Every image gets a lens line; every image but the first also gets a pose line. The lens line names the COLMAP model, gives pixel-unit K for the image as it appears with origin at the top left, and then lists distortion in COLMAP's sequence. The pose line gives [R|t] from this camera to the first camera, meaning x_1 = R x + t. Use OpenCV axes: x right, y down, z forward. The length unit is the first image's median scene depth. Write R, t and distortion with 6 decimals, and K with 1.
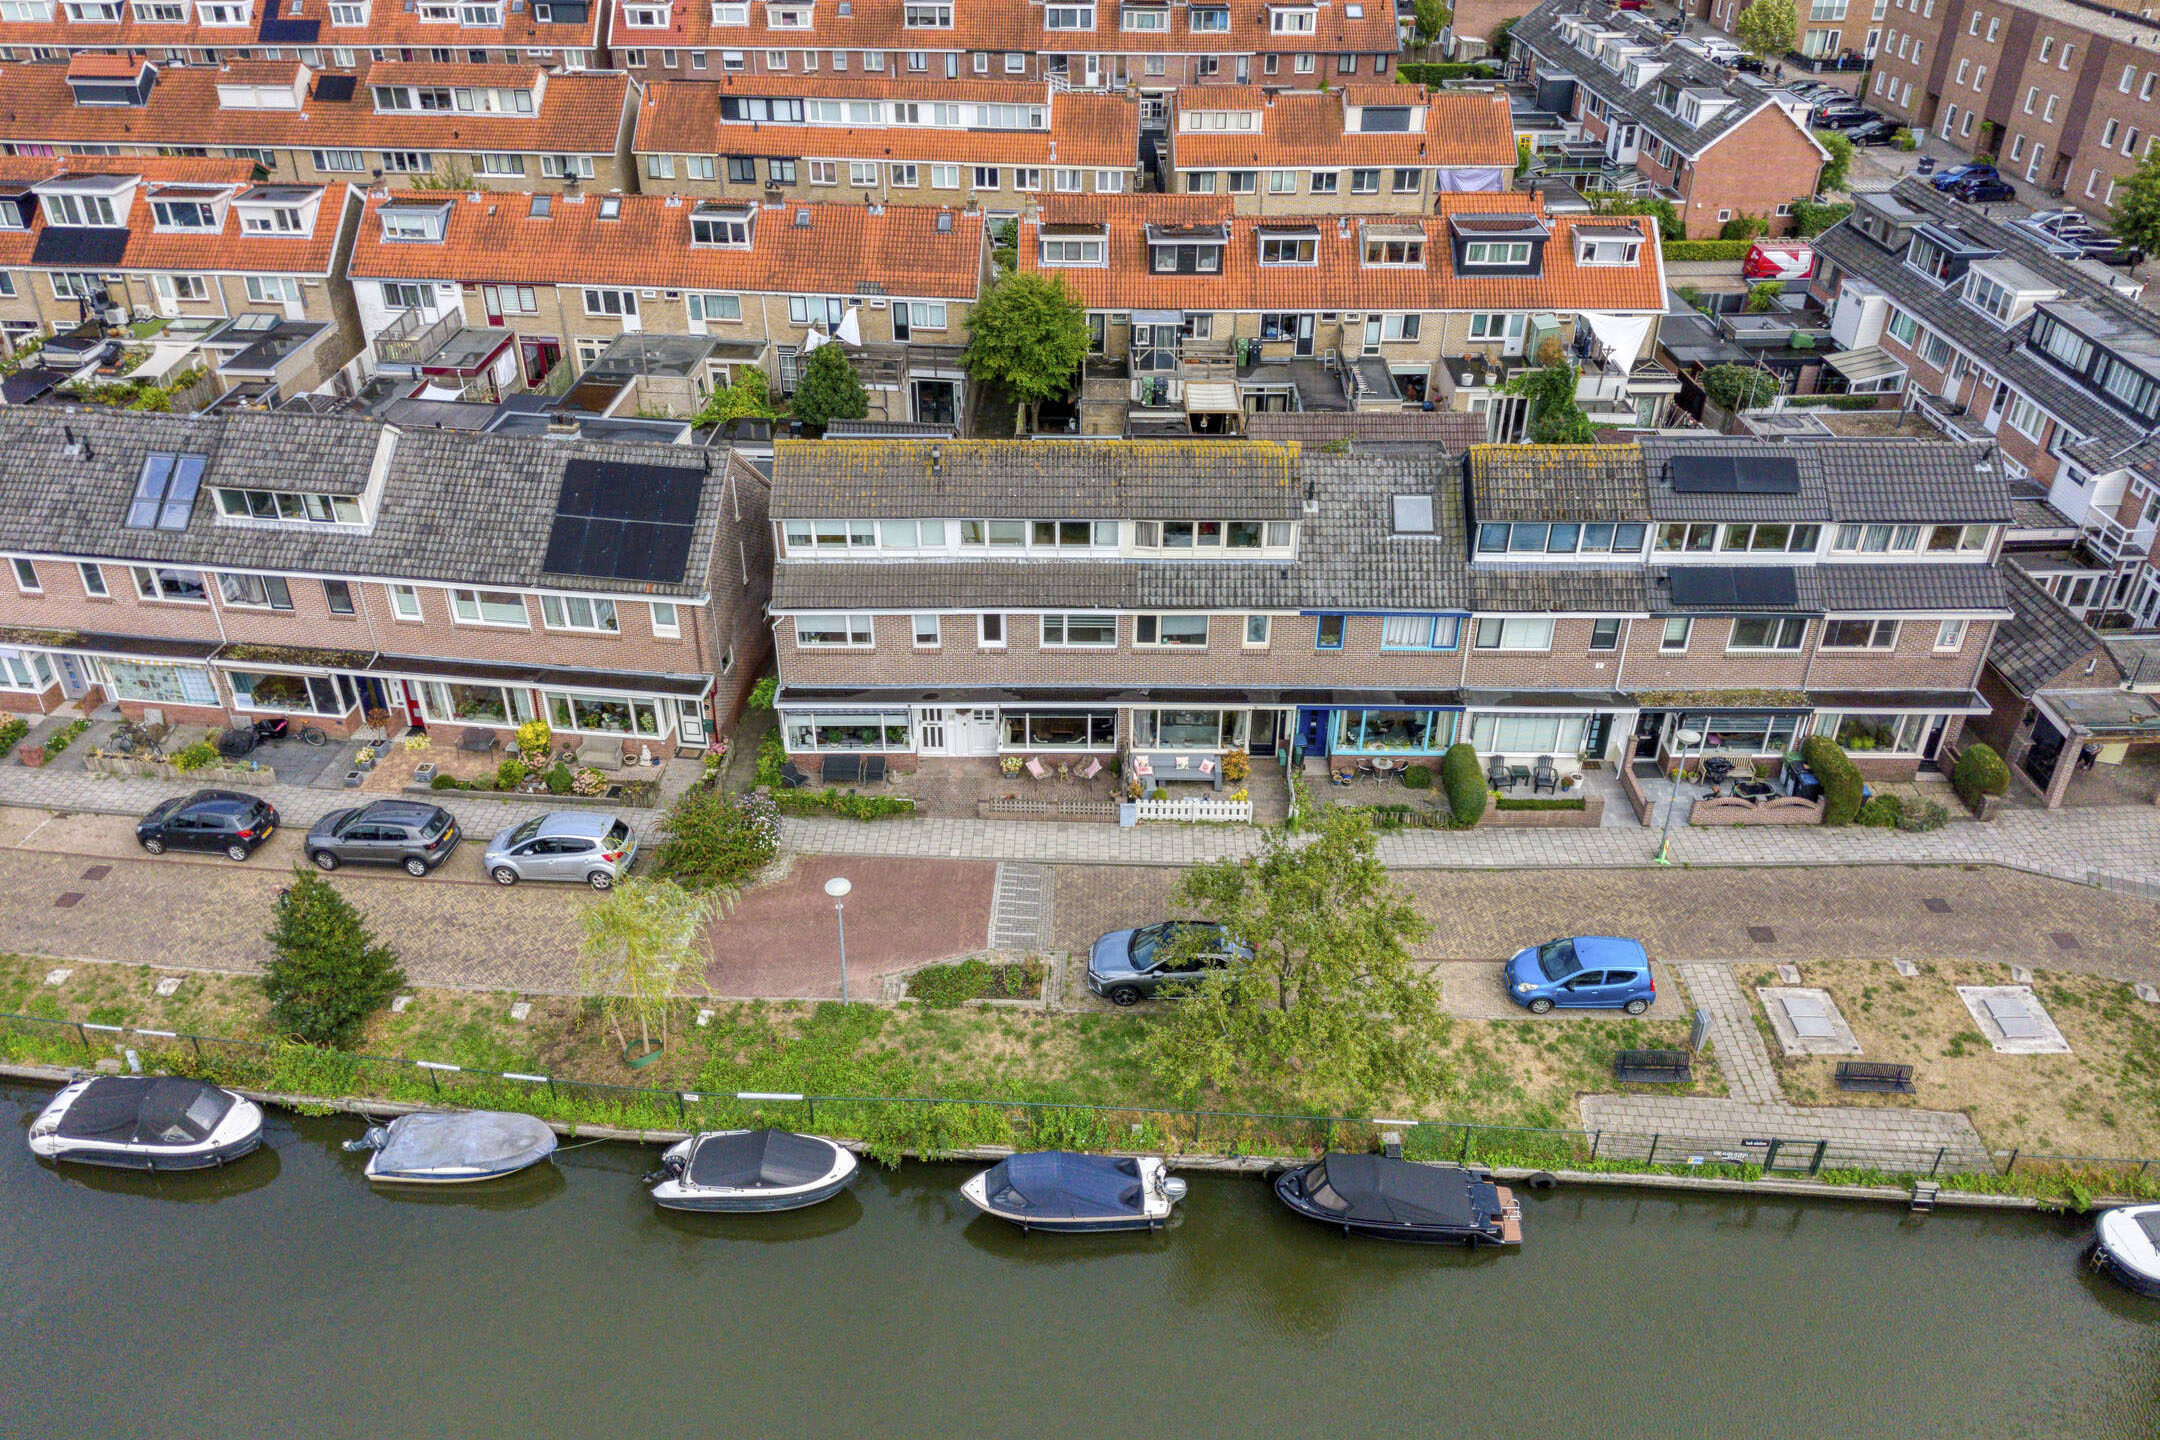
lens RADIAL K [[1647.0, 0, 1099.6], [0, 1647.0, 679.9], [0, 0, 1]] dist [0.027190, -0.084072]
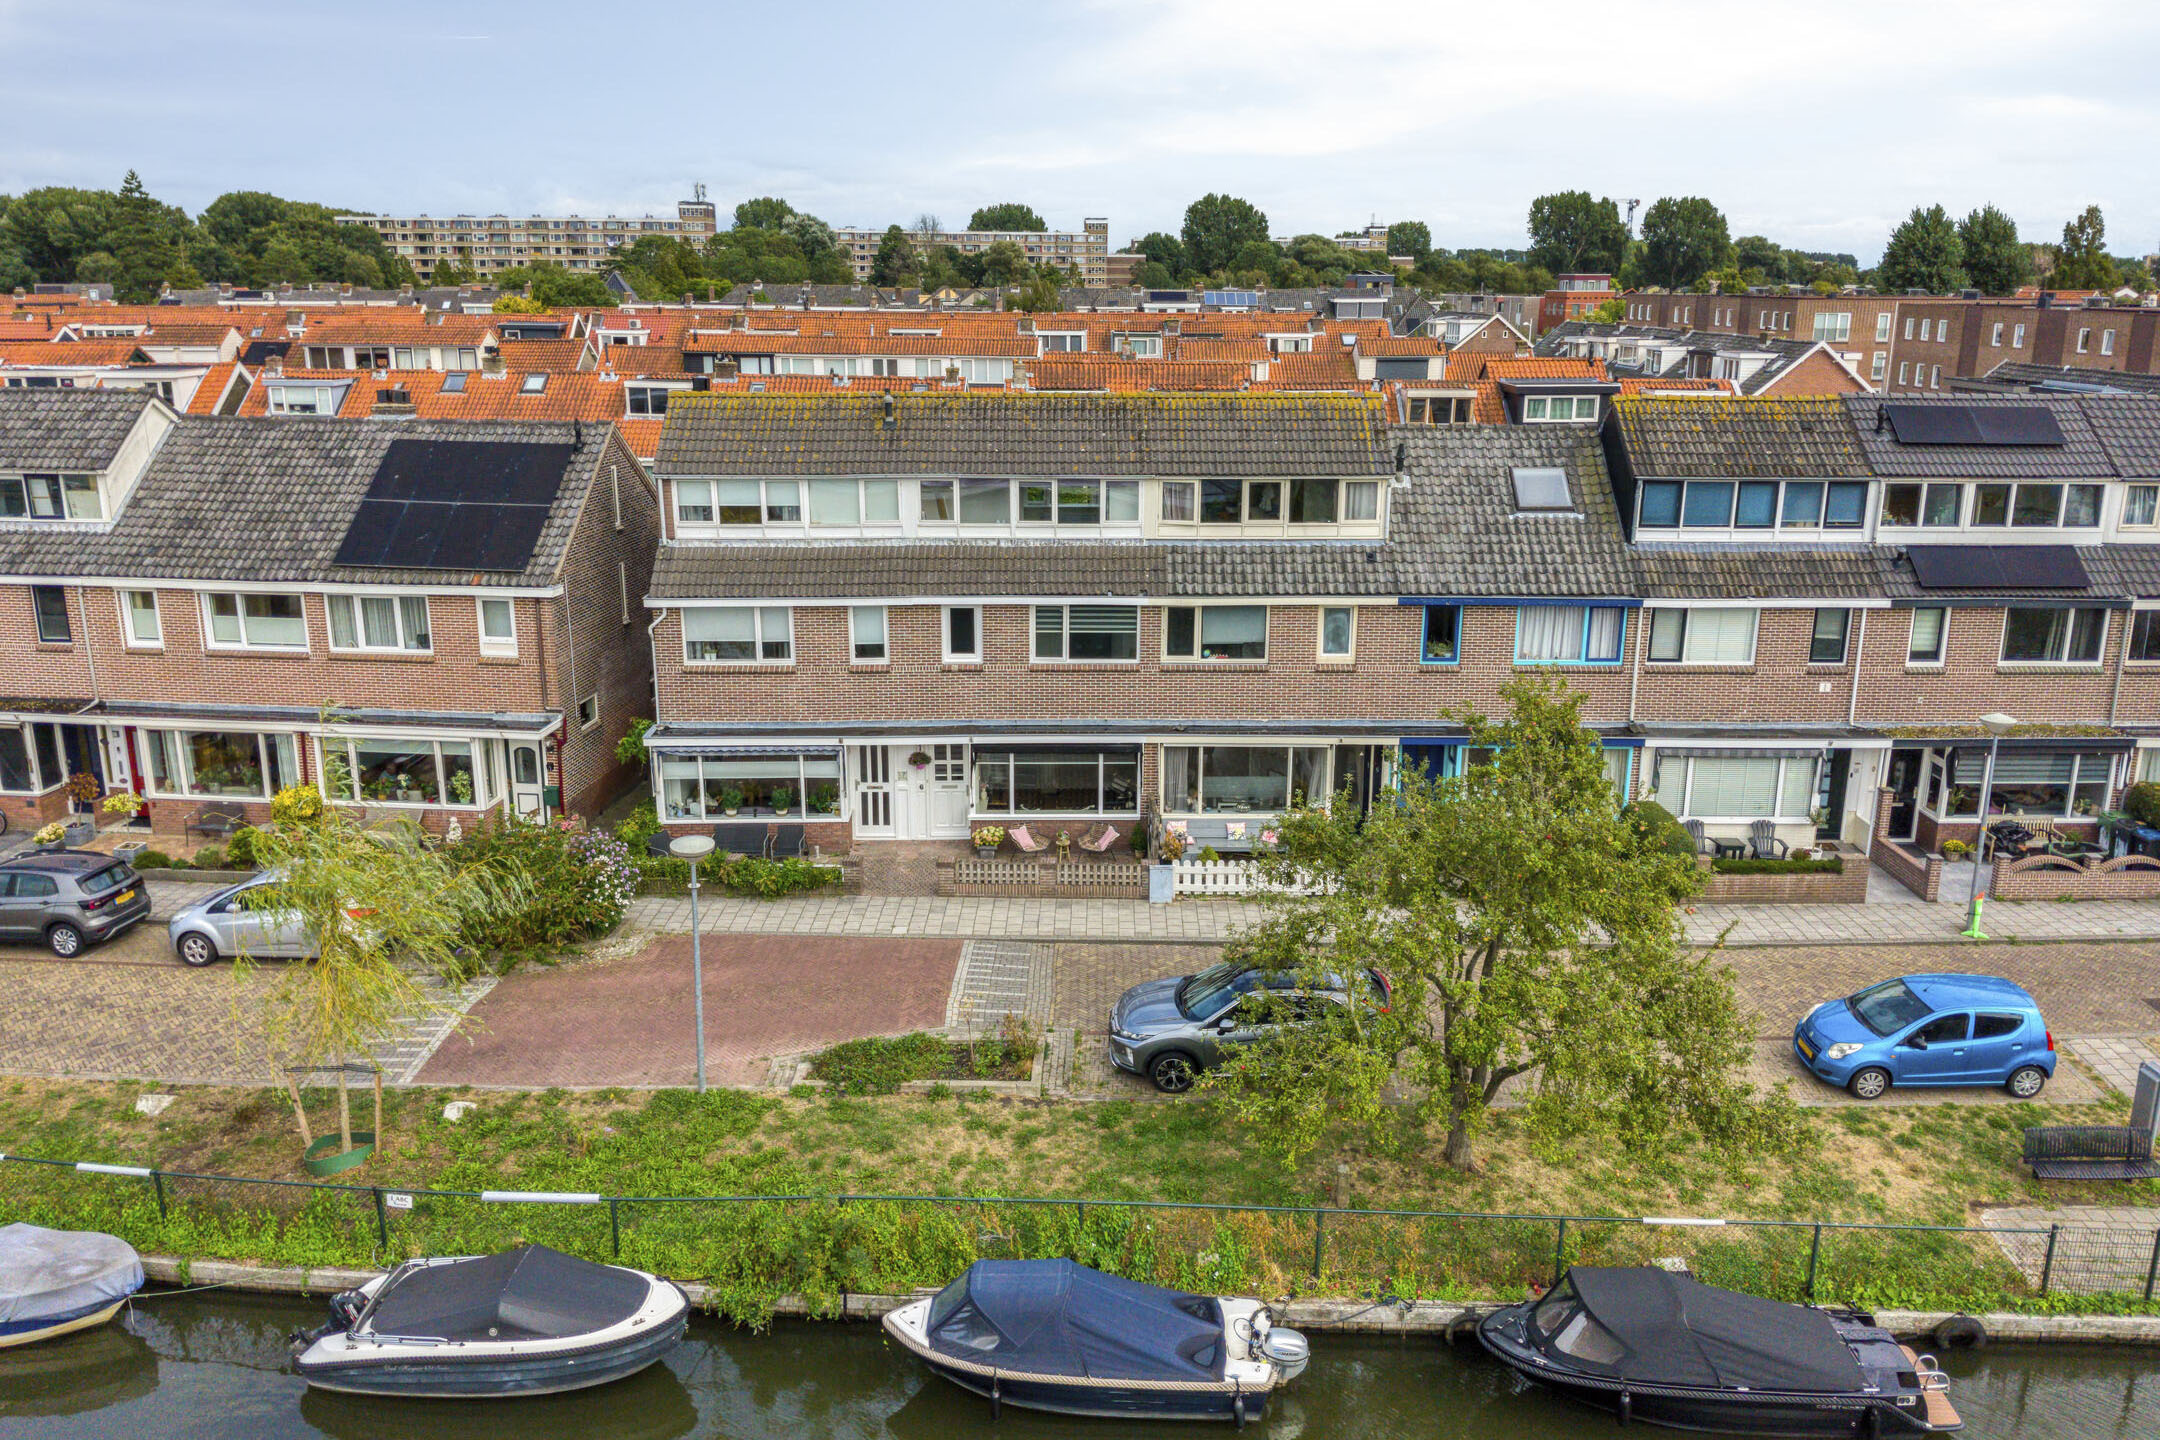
lens RADIAL K [[1647.0, 0, 1094.1], [0, 1647.0, 696.9], [0, 0, 1]] dist [0.027190, -0.084072]
pose [[0.999941, -0.008850, 0.006224, -0.013237], [0.010299, 0.954822, -0.297001, 0.203051], [-0.003315, 0.297048, 0.954857, 0.332254]]
